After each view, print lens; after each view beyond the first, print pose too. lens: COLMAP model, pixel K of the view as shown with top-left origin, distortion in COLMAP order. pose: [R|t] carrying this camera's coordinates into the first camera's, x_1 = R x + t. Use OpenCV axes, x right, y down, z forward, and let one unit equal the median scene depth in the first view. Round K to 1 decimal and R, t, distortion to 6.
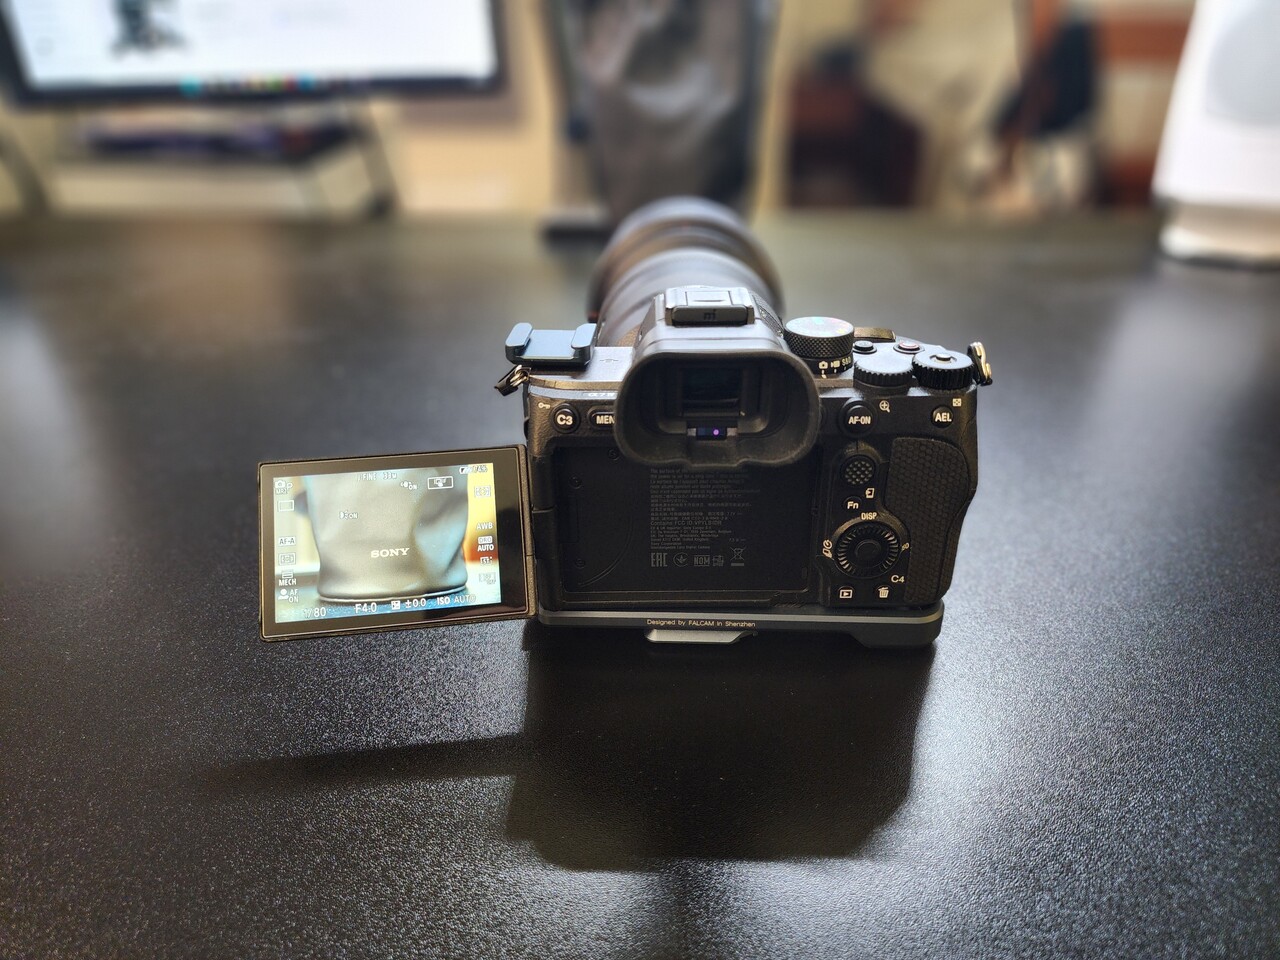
lens RADIAL K [[855.7, 0, 641.9], [0, 855.7, 481.5], [0, 0, 1]] dist [0.000980, -0.000608]
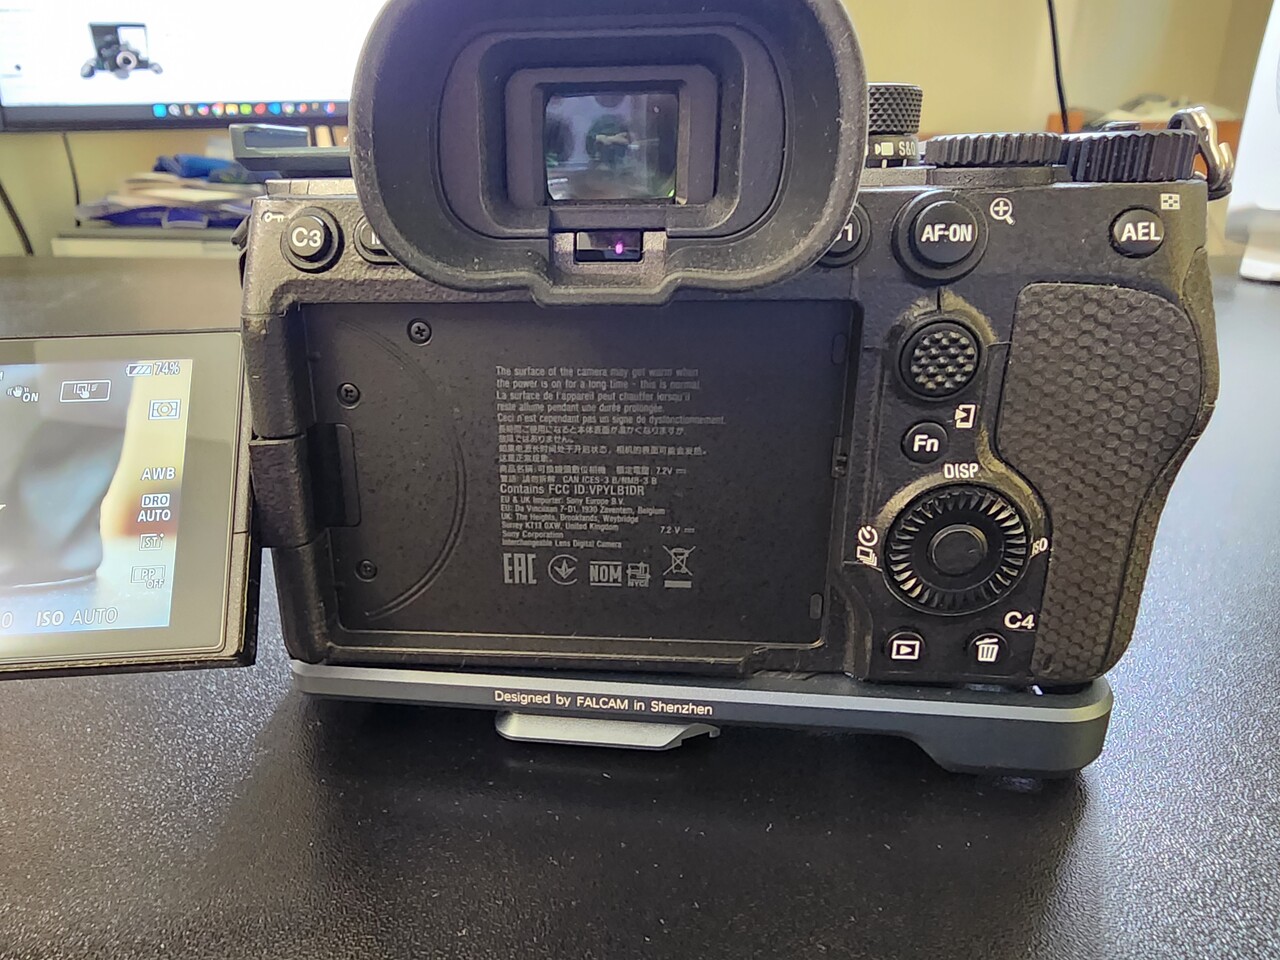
lens RADIAL K [[807.3, 0, 587.7], [0, 807.3, 525.8], [0, 0, 1]] dist [-0.001656, 0.001449]
pose [[0.997178, 0.026260, -0.070332, 0.095647], [-0.034676, 0.992016, -0.121250, 0.127306], [0.066586, 0.123347, 0.990127, 0.554964]]
